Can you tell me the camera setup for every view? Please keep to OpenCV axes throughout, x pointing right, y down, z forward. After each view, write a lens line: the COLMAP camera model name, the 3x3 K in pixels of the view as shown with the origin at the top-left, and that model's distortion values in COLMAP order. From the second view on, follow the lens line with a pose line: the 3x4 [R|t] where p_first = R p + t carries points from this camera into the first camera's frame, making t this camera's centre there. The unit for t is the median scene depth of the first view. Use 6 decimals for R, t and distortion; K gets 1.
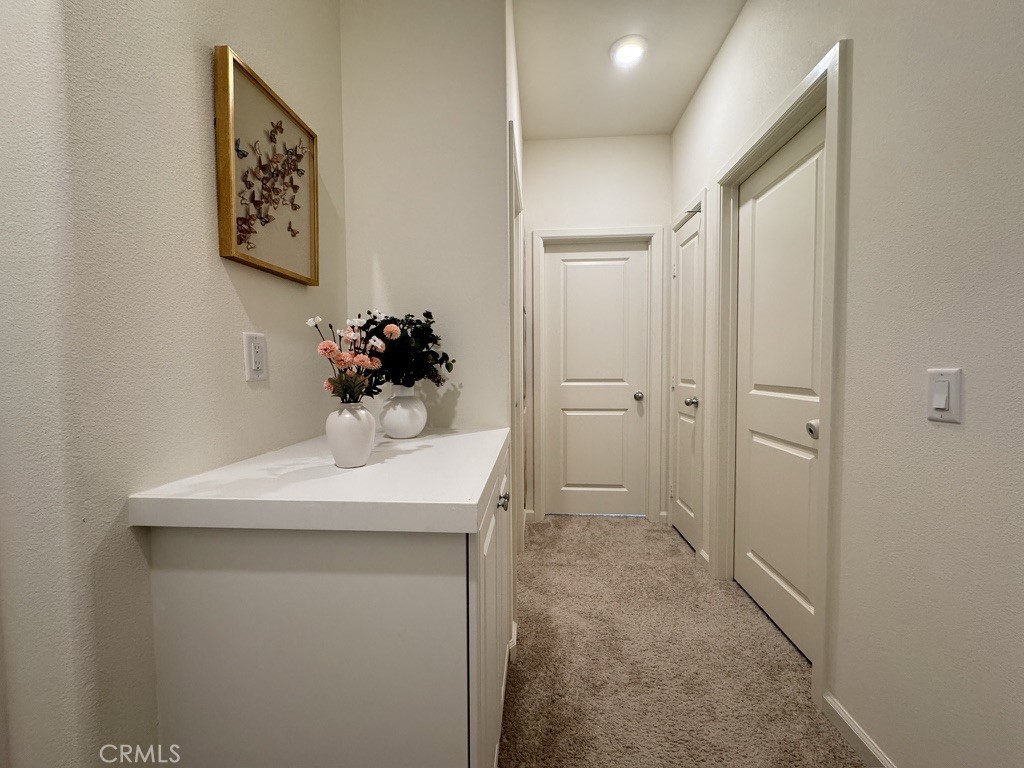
lens RADIAL K [[410.4, 0, 511.6], [0, 410.4, 381.7], [0, 0, 1]] dist [-0.003974, 0.001532]
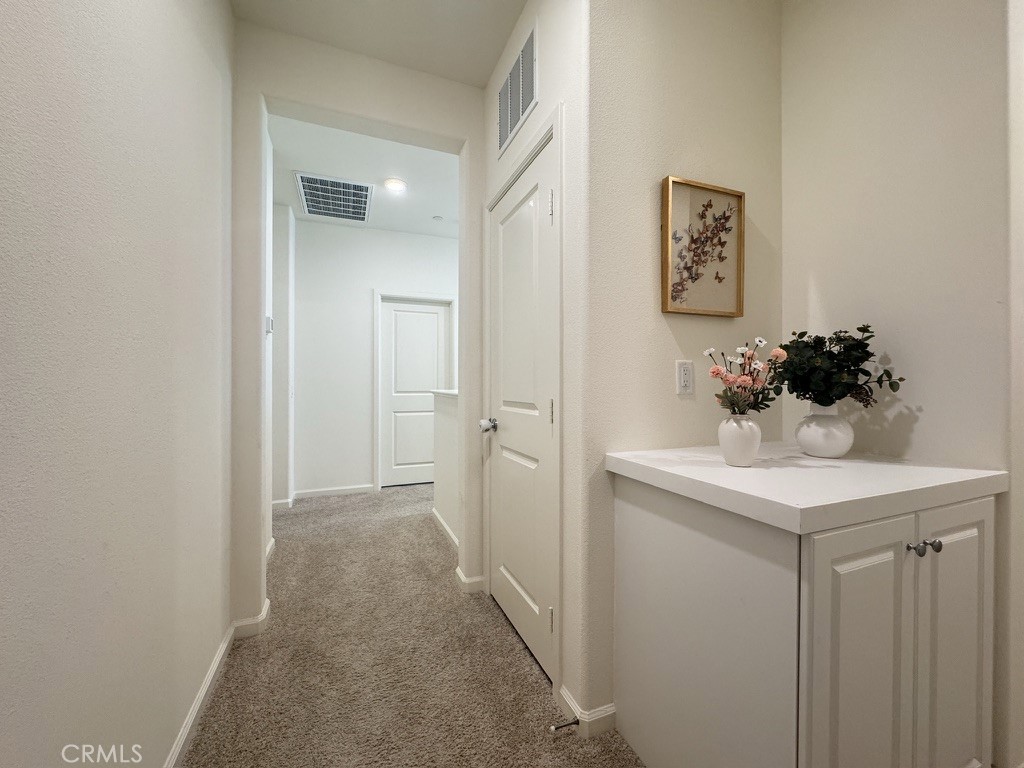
lens RADIAL K [[410.4, 0, 511.9], [0, 410.4, 383.3], [0, 0, 1]] dist [-0.003974, 0.001532]
pose [[0.435091, 0.008868, -0.900343, 0.375300], [-0.037932, 0.999244, -0.008489, -0.005350], [0.899587, 0.037846, 0.435099, -0.142272]]
